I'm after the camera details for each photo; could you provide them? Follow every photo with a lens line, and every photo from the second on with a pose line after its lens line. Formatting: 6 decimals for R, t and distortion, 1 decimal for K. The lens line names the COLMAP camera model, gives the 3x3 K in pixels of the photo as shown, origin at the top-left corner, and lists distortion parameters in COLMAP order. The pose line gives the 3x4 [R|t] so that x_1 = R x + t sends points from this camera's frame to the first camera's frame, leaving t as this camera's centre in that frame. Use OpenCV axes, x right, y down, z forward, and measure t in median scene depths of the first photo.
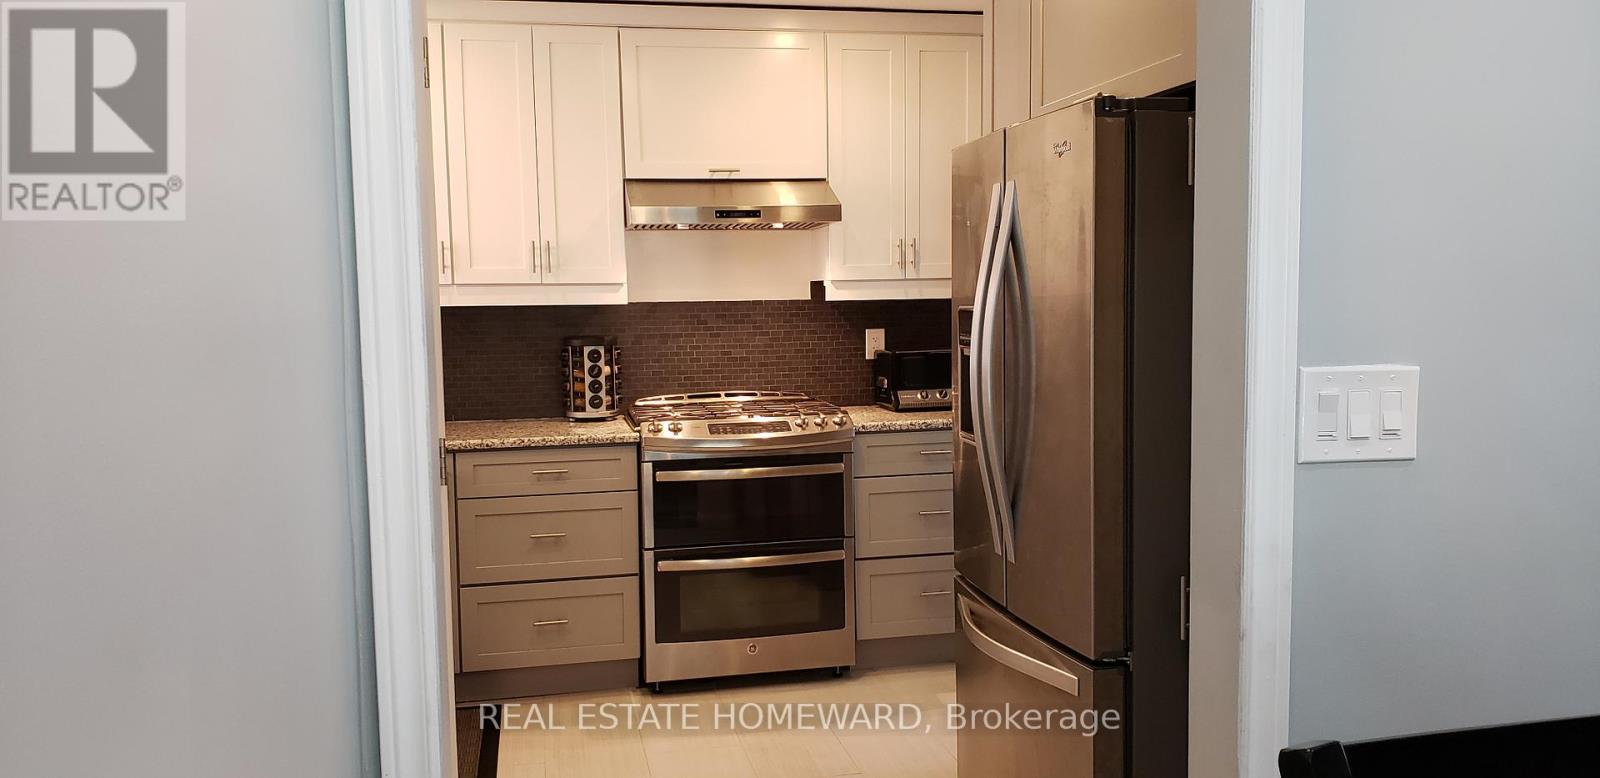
lens RADIAL K [[1207.4, 0, 800.0], [0, 1207.4, 389.0], [0, 0, 1]] dist [-0.002069, -0.005112]
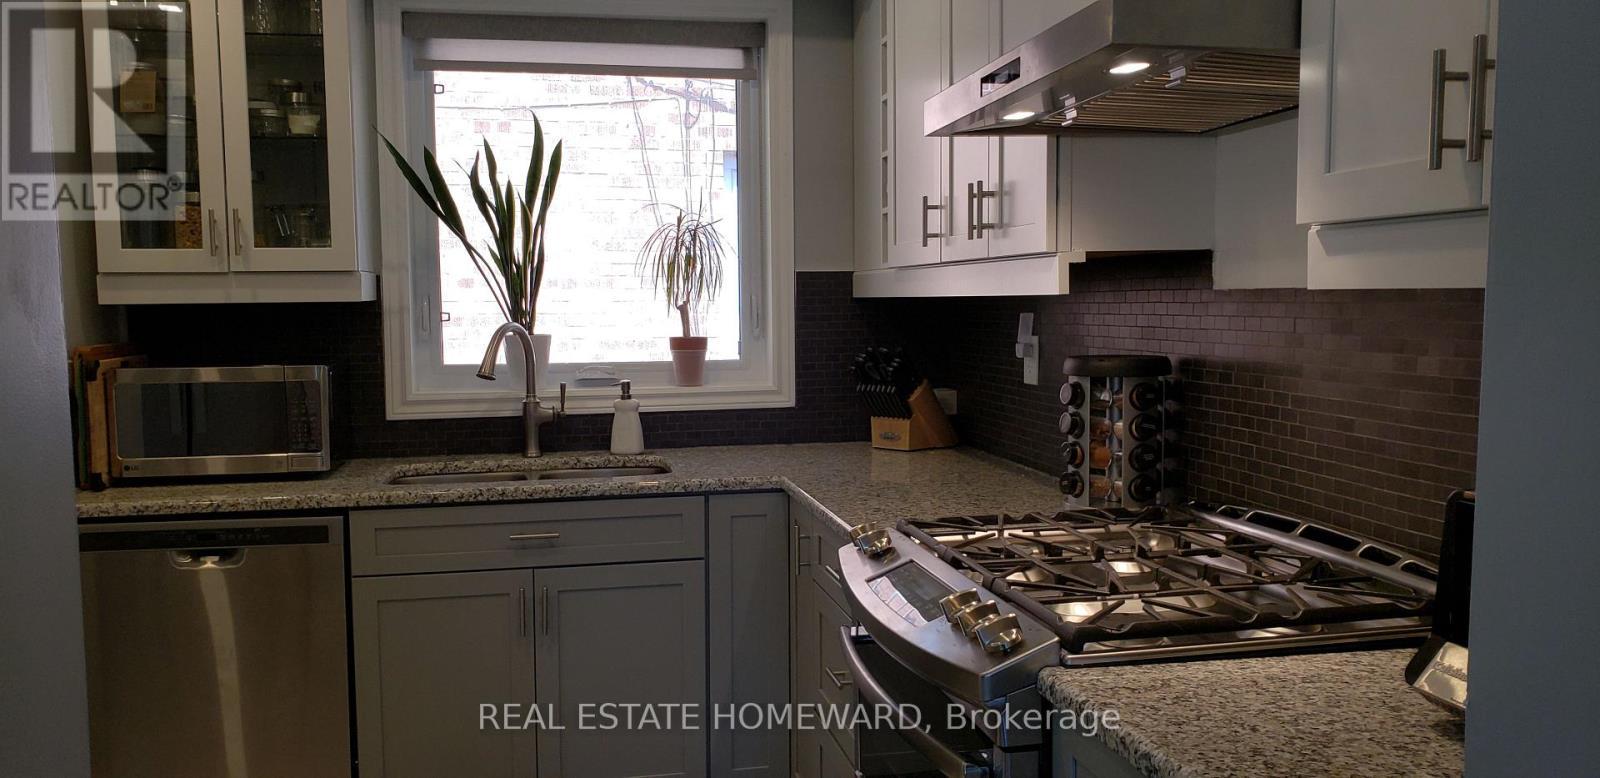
lens RADIAL K [[1207.4, 0, 800.0], [0, 1207.4, 389.0], [0, 0, 1]] dist [-0.002069, -0.005112]
pose [[0.024484, 0.093052, -0.995360, 0.333504], [-0.070923, 0.993312, 0.091116, -0.067469], [0.997181, 0.068363, 0.030920, 0.865184]]
